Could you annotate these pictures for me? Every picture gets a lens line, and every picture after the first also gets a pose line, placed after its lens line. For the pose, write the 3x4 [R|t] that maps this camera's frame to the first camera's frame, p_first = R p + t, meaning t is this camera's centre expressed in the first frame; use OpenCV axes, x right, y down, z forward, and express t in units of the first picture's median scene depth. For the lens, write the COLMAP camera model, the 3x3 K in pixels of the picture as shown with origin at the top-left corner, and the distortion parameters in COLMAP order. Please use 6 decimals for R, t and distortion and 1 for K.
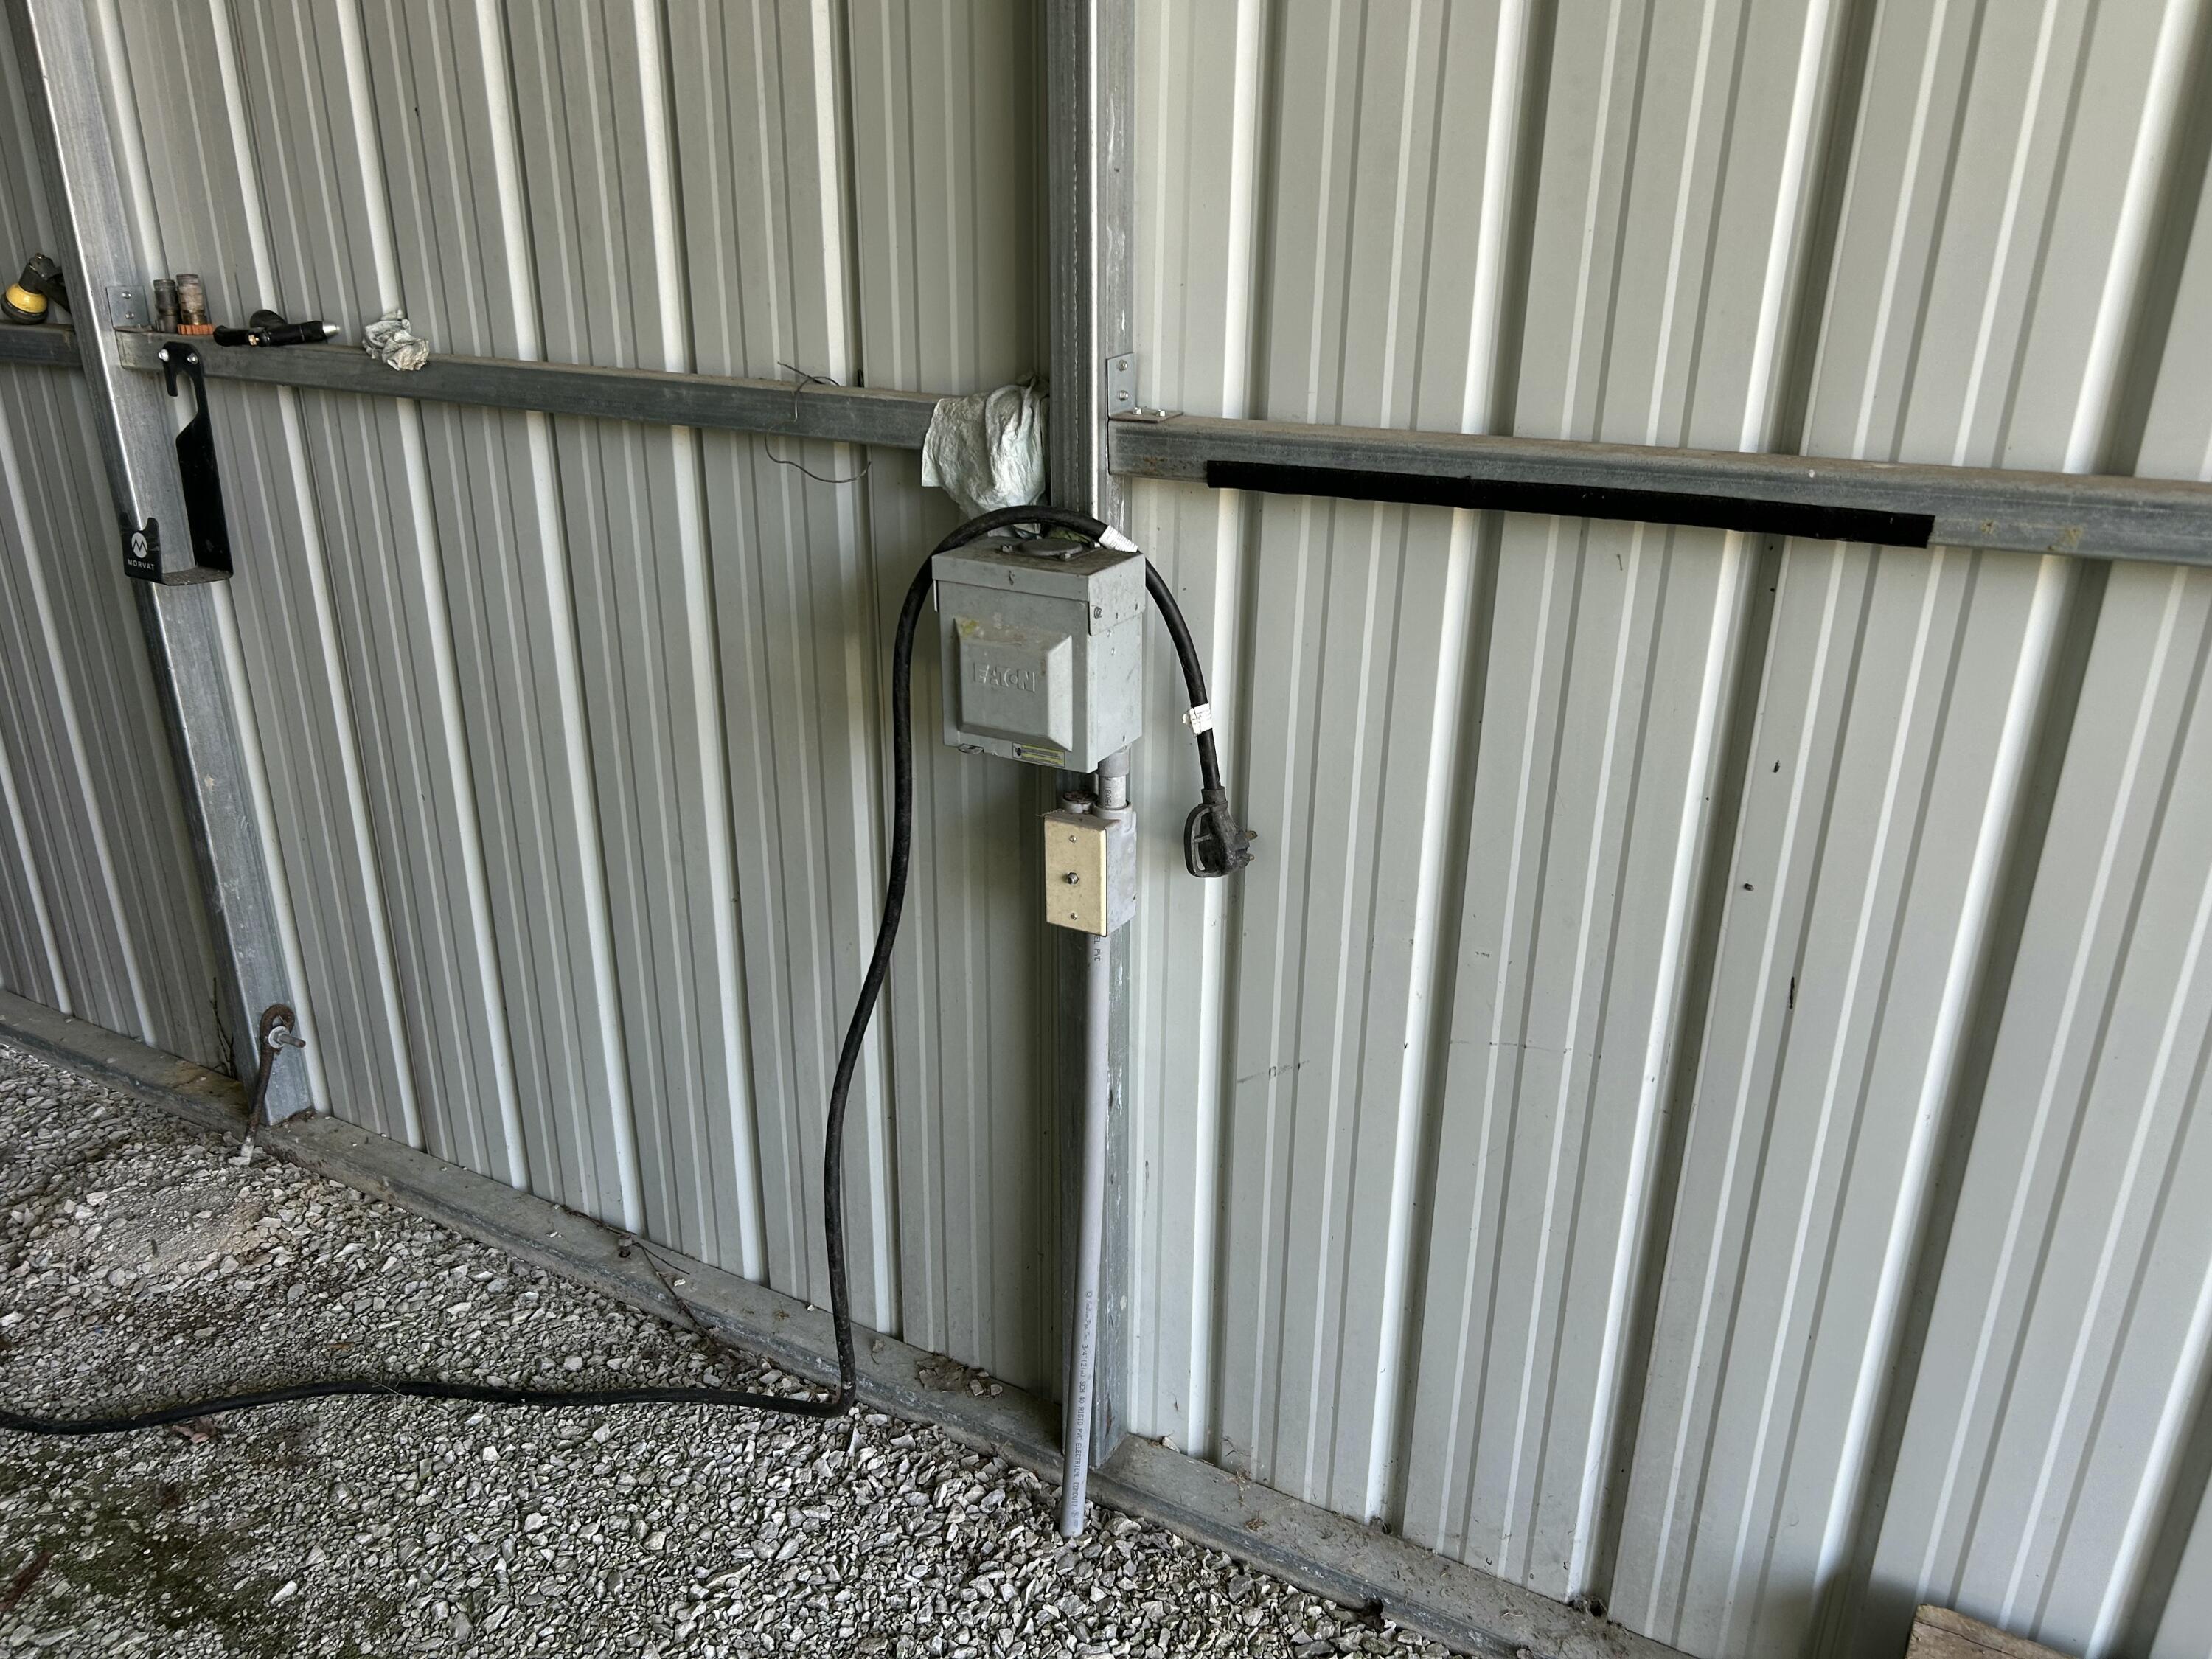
lens RADIAL K [[1694.5, 0, 1106.0], [0, 1694.5, 829.5], [0, 0, 1]] dist [0.003330, -0.012108]
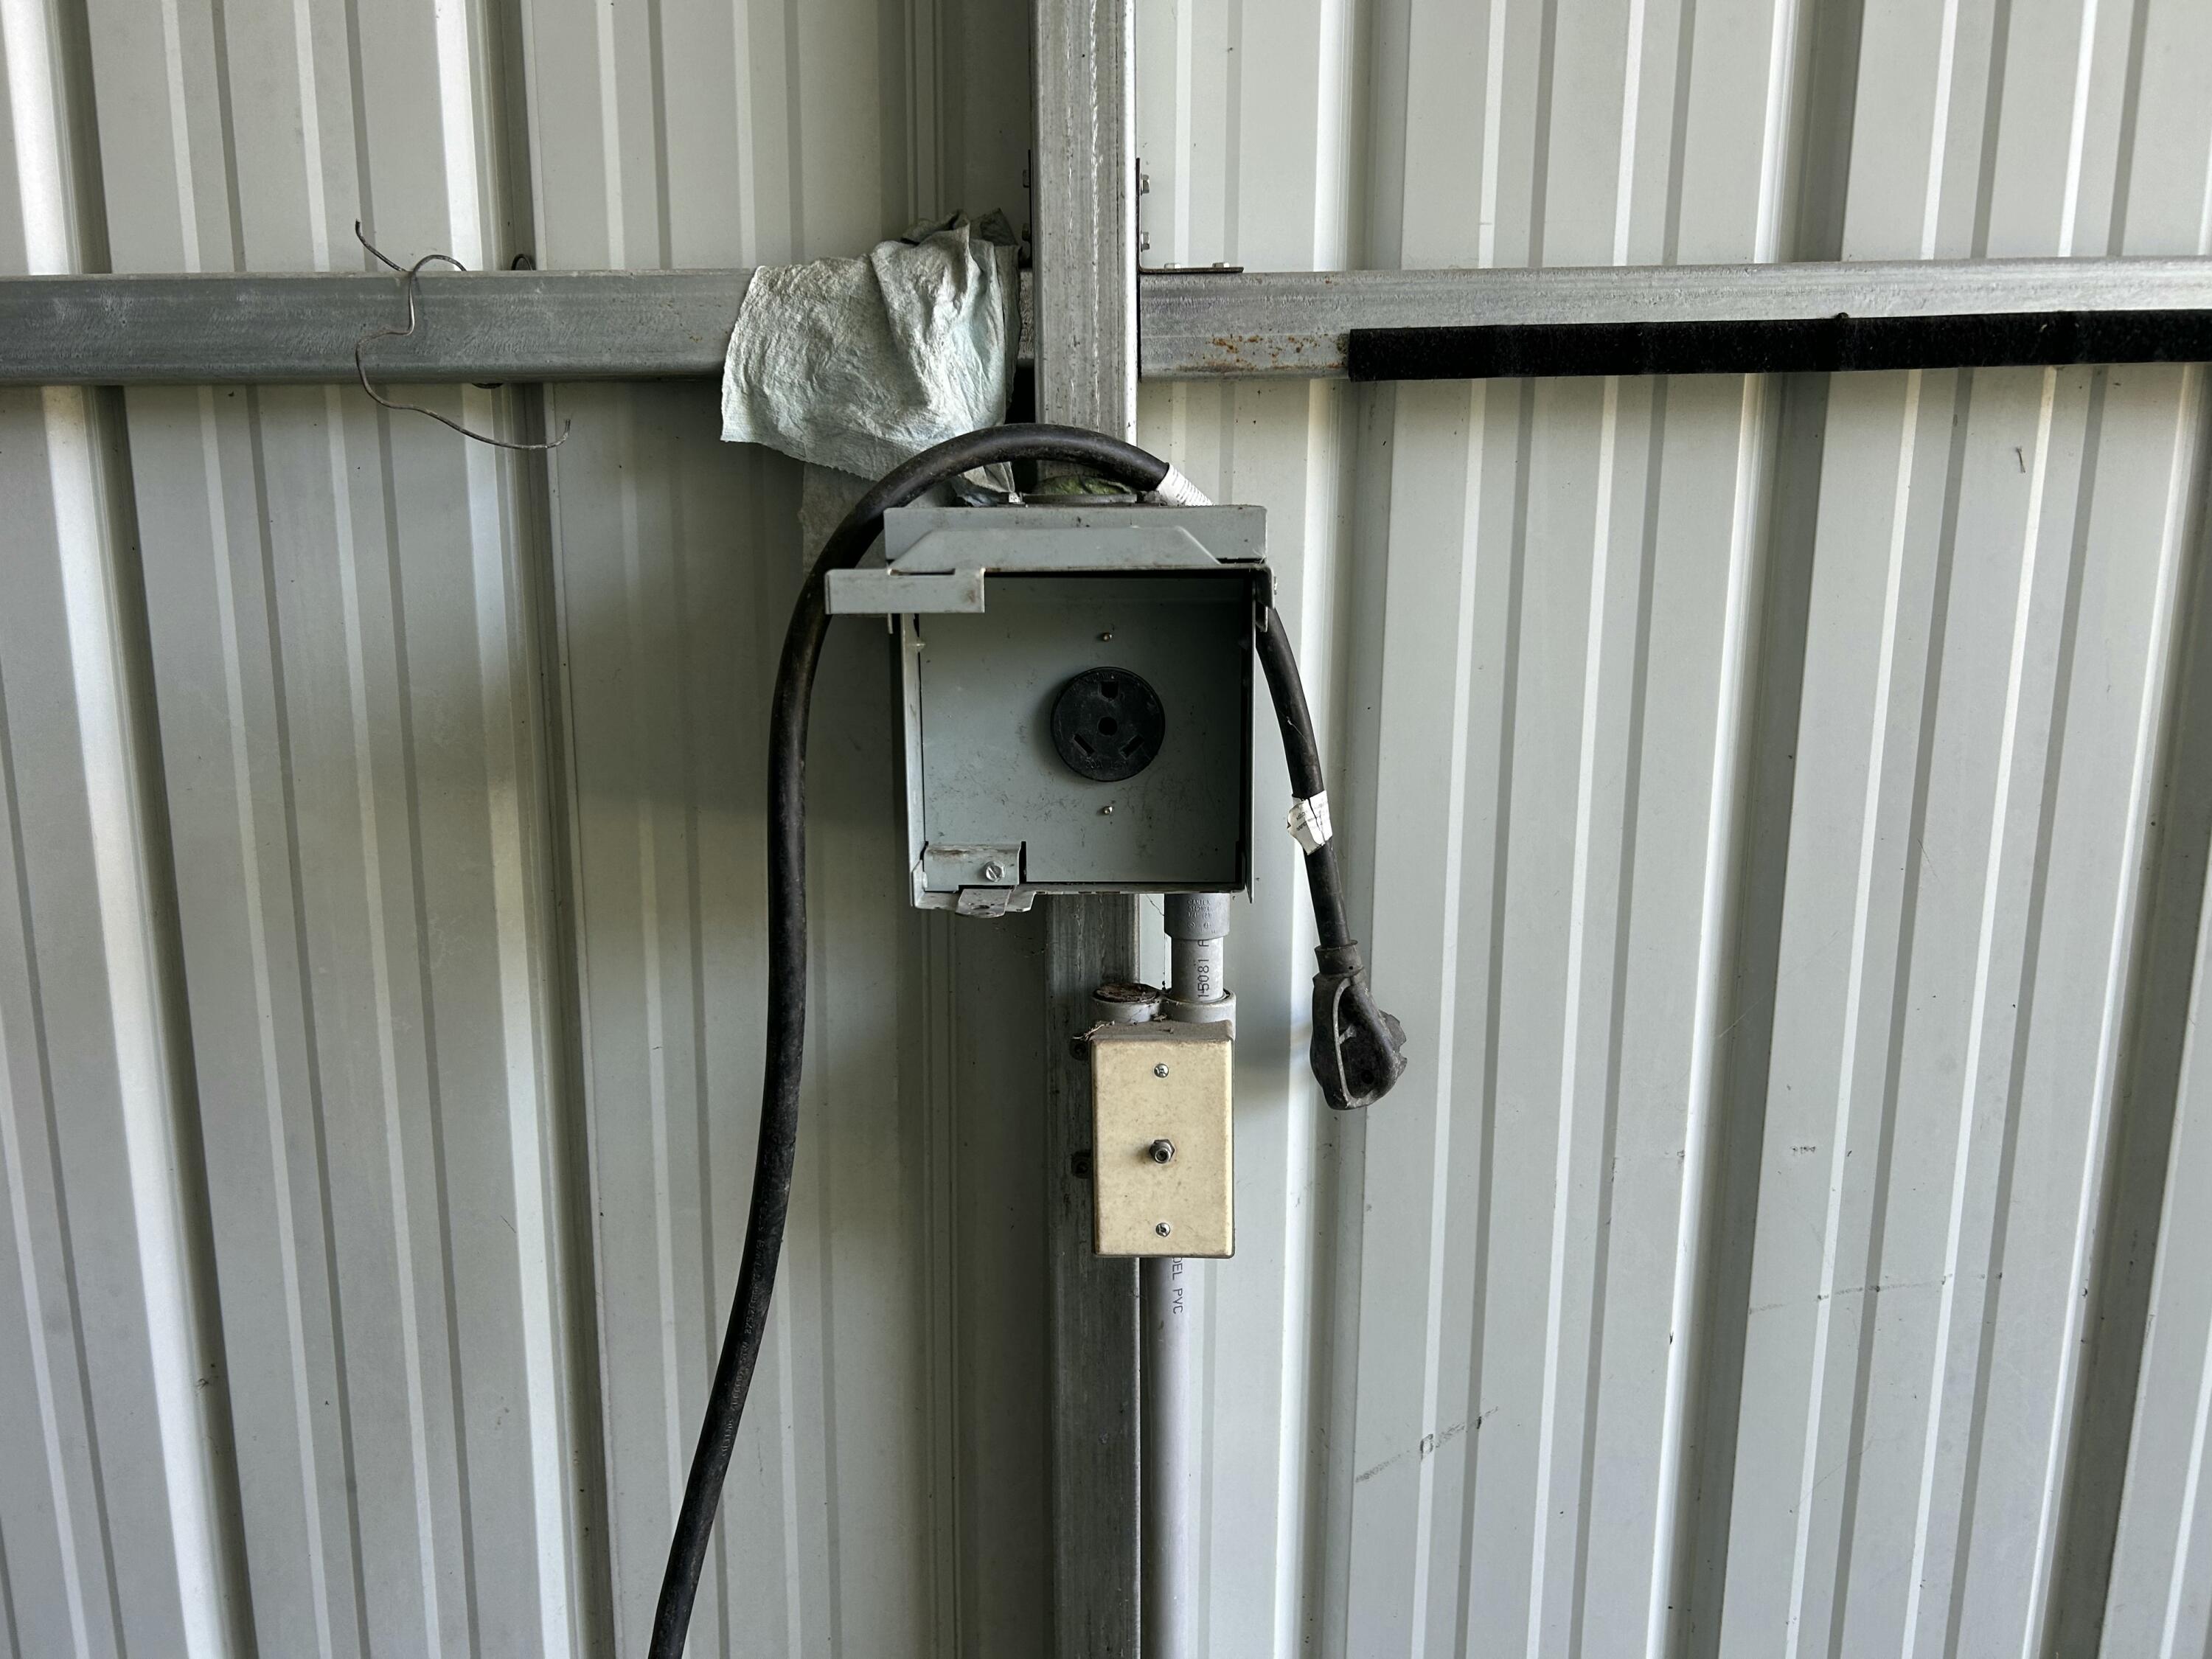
lens RADIAL K [[1694.5, 0, 1106.0], [0, 1694.5, 829.5], [0, 0, 1]] dist [0.003330, -0.012108]
pose [[0.879691, -0.092334, 0.466495, -0.261784], [0.179654, 0.972800, -0.146235, 0.006259], [-0.440304, 0.212449, 0.872352, 0.544441]]
